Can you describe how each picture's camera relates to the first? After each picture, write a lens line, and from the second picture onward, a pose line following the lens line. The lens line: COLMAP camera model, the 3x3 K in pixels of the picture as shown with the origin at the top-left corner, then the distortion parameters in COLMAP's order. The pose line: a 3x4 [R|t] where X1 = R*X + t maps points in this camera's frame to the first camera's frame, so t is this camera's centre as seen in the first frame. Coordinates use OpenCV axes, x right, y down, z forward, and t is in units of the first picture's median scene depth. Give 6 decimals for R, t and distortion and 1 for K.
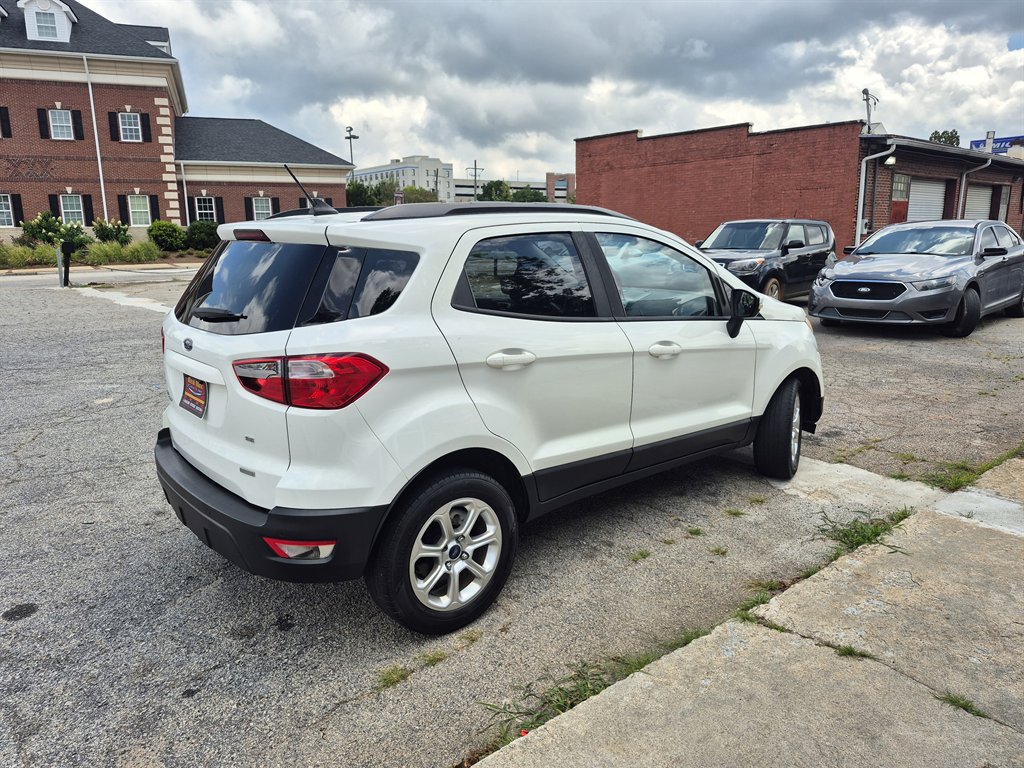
lens RADIAL K [[708.0, 0, 512.0], [0, 708.0, 384.0], [0, 0, 1]] dist [0.062886, -0.057908]
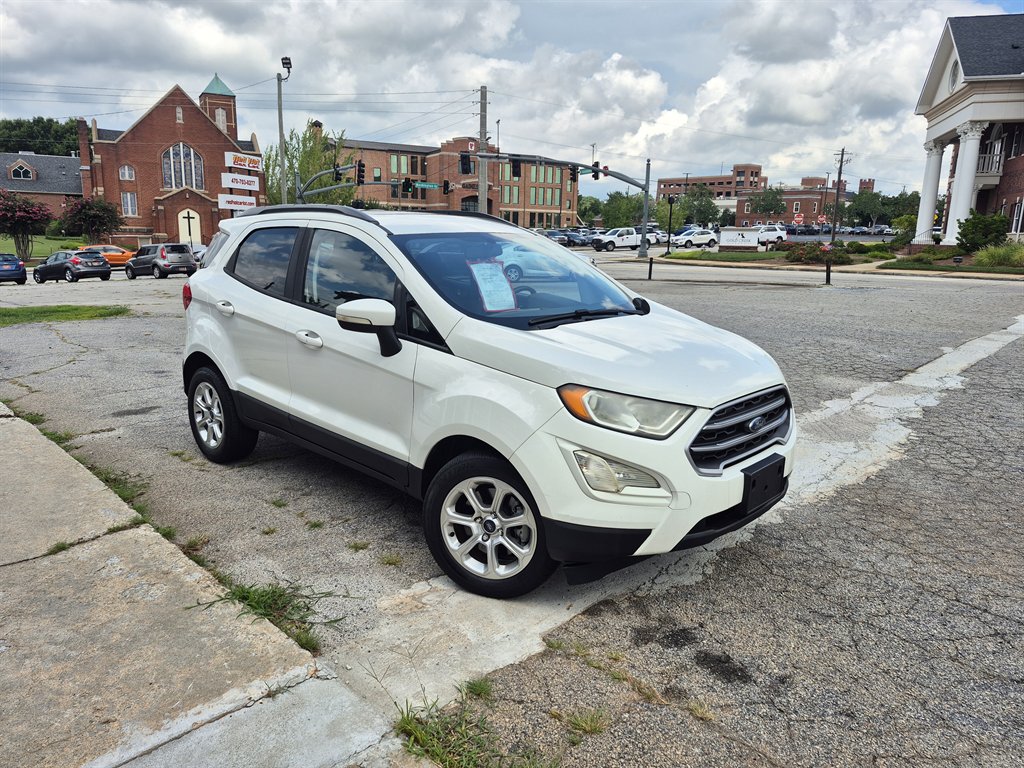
lens RADIAL K [[703.4, 0, 512.0], [0, 703.4, 384.0], [0, 0, 1]] dist [0.061895, -0.068678]
pose [[0.105408, 0.222292, -0.969265, 1.096213], [-0.230831, 0.953542, 0.193583, -0.219964], [0.967267, 0.203331, 0.151823, 0.963932]]
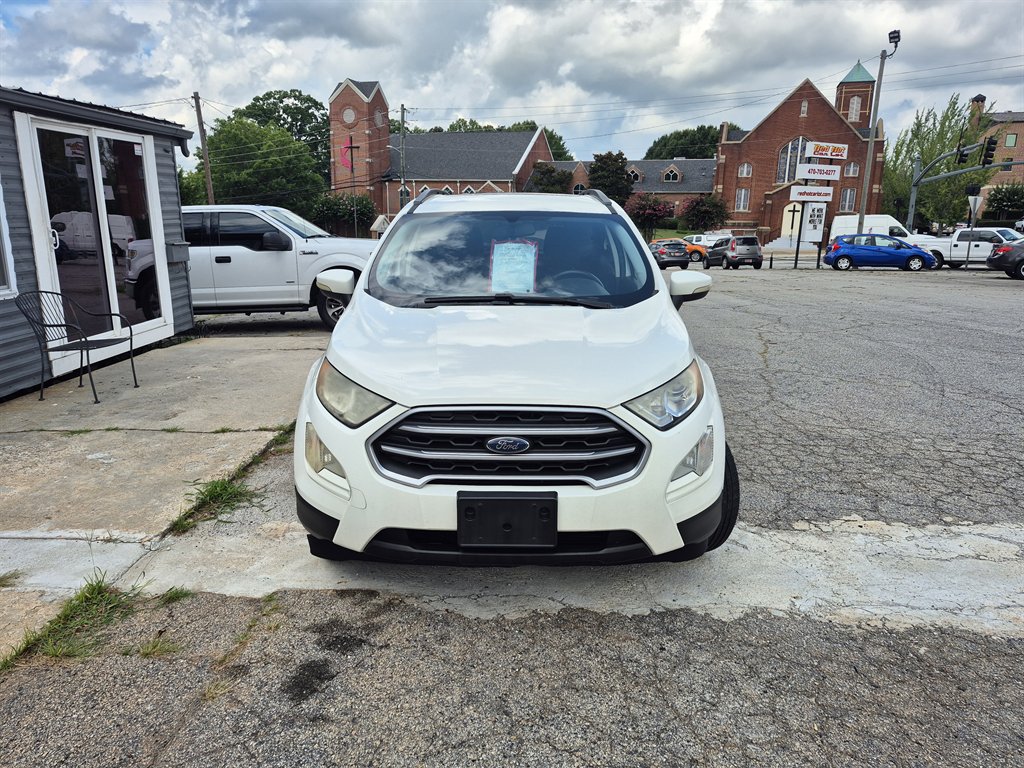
lens RADIAL K [[708.0, 0, 512.0], [0, 708.0, 384.0], [0, 0, 1]] dist [0.062886, -0.057908]
pose [[-0.655908, 0.177671, -0.733633, 0.841595], [-0.163156, 0.915560, 0.367601, -0.356111], [0.736997, 0.360809, -0.571535, 1.638961]]
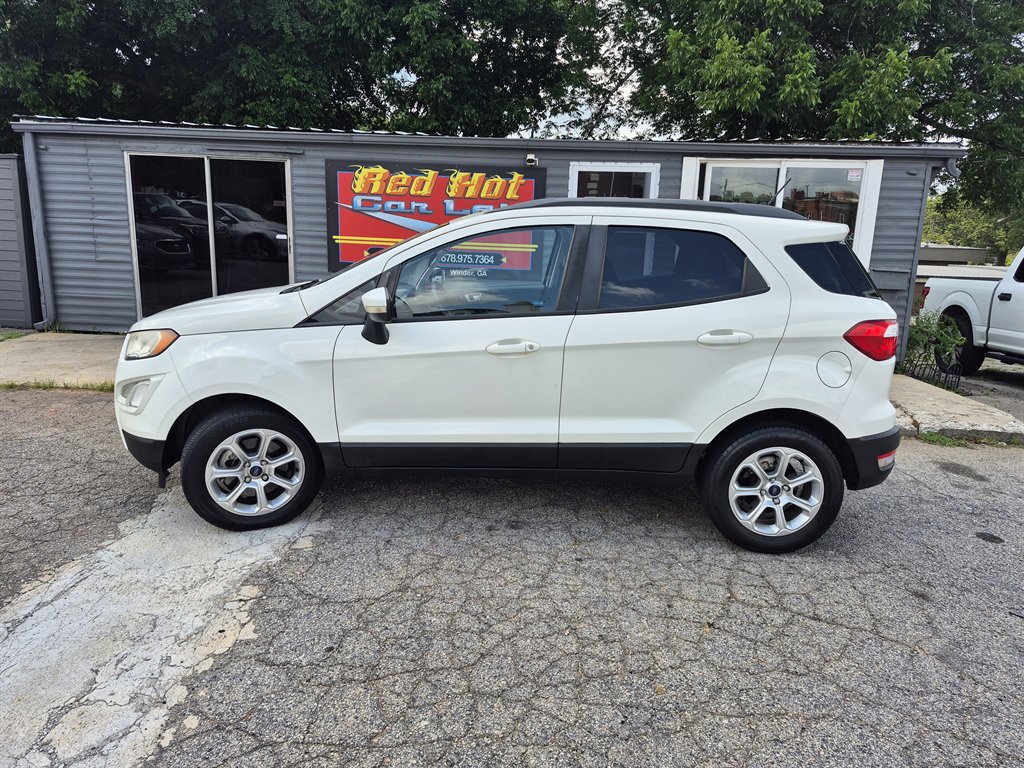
lens RADIAL K [[713.3, 0, 521.1], [0, 713.3, 383.2], [0, 0, 1]] dist [0.057228, -0.061657]
pose [[-0.759817, -0.162383, 0.629532, -0.607127], [0.106024, 0.924395, 0.366406, -0.365974], [-0.641434, 0.345147, -0.685154, 1.711486]]
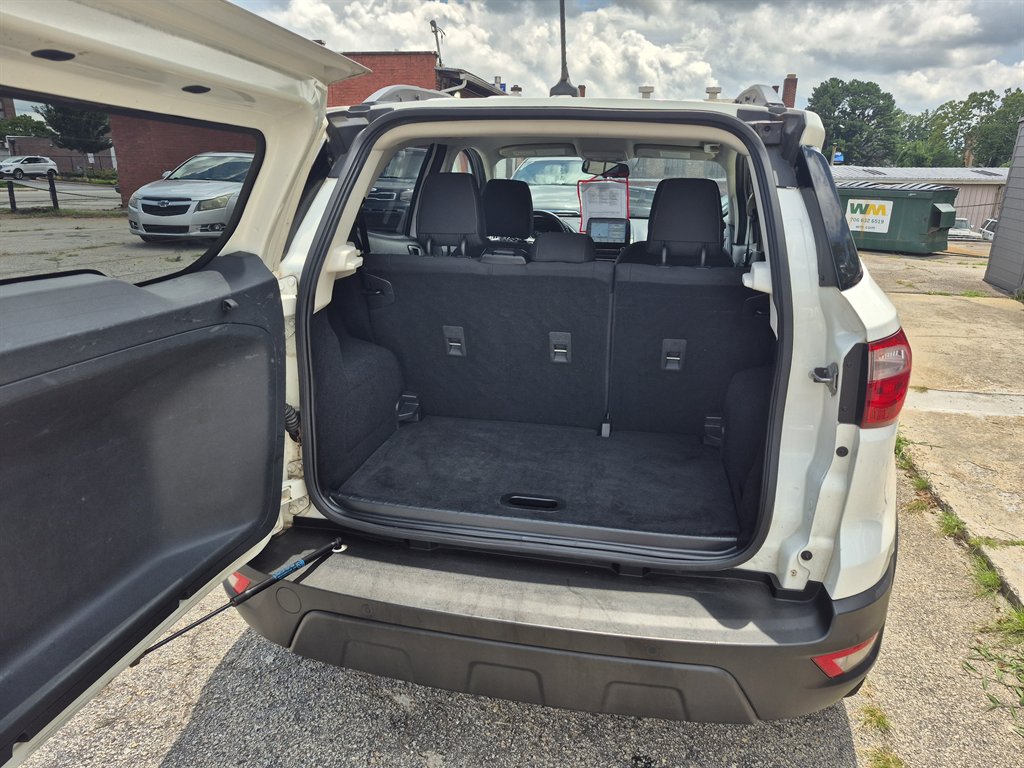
lens RADIAL K [[716.8, 0, 507.5], [0, 716.8, 380.4], [0, 0, 1]] dist [0.010536, -0.000076]
pose [[0.785484, -0.162116, 0.597271, -0.522870], [0.110604, 0.986316, 0.122257, -0.065452], [-0.608918, -0.029971, 0.792667, 0.420440]]
